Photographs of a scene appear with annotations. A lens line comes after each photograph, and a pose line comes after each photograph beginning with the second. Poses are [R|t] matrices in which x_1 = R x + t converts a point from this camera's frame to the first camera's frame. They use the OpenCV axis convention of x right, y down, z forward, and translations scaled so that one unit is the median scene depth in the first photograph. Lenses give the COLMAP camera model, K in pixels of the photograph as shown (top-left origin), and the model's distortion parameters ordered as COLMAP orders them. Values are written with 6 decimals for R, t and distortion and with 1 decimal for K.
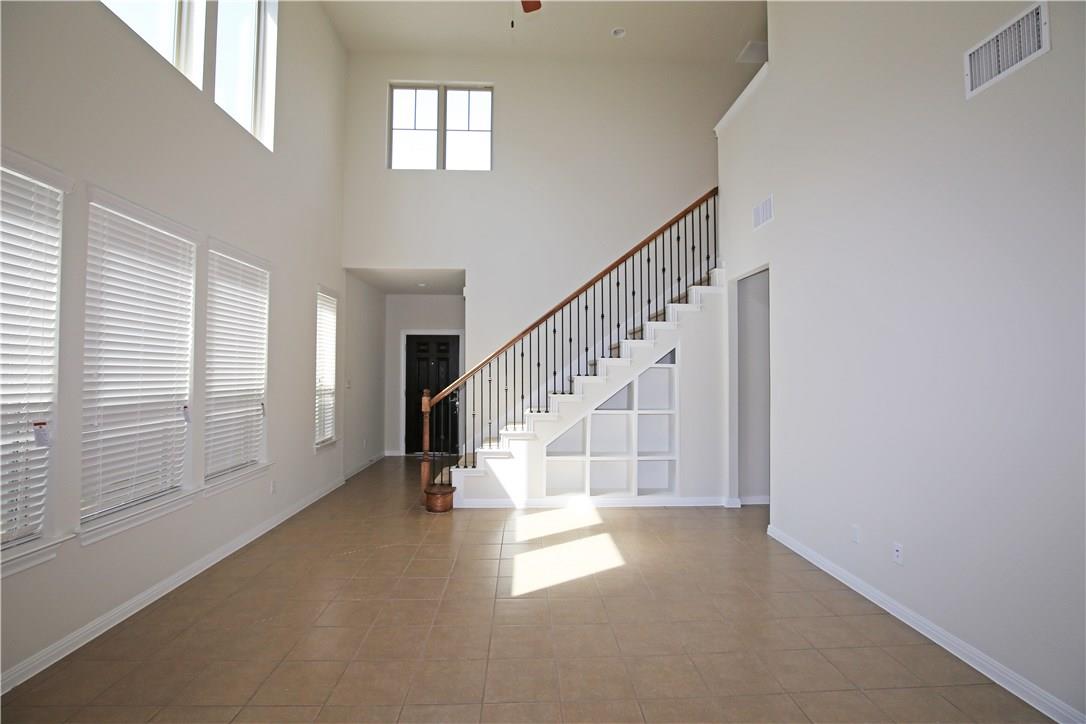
lens RADIAL K [[501.5, 0, 540.7], [0, 501.5, 358.7], [0, 0, 1]] dist [-0.032430, 0.000535]
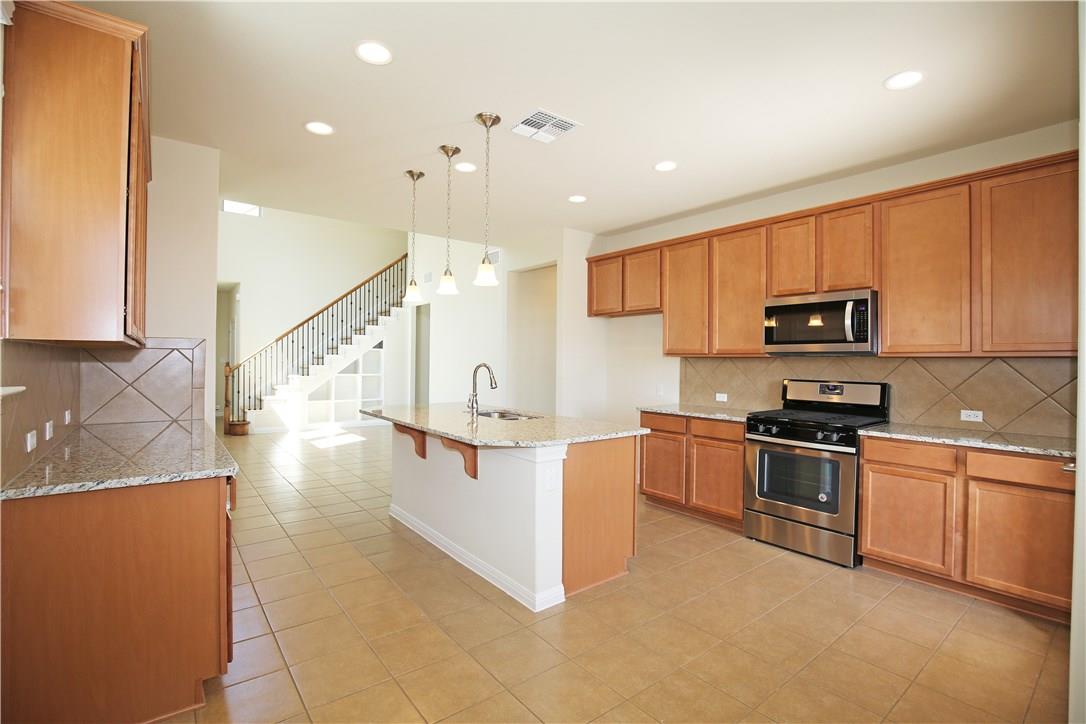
lens RADIAL K [[501.5, 0, 539.8], [0, 501.5, 355.6], [0, 0, 1]] dist [-0.032430, 0.000535]
pose [[0.816148, 0.011208, 0.577734, -0.322349], [-0.024137, 0.999600, 0.014707, -0.005304], [-0.577338, -0.025948, 0.816093, -0.839467]]
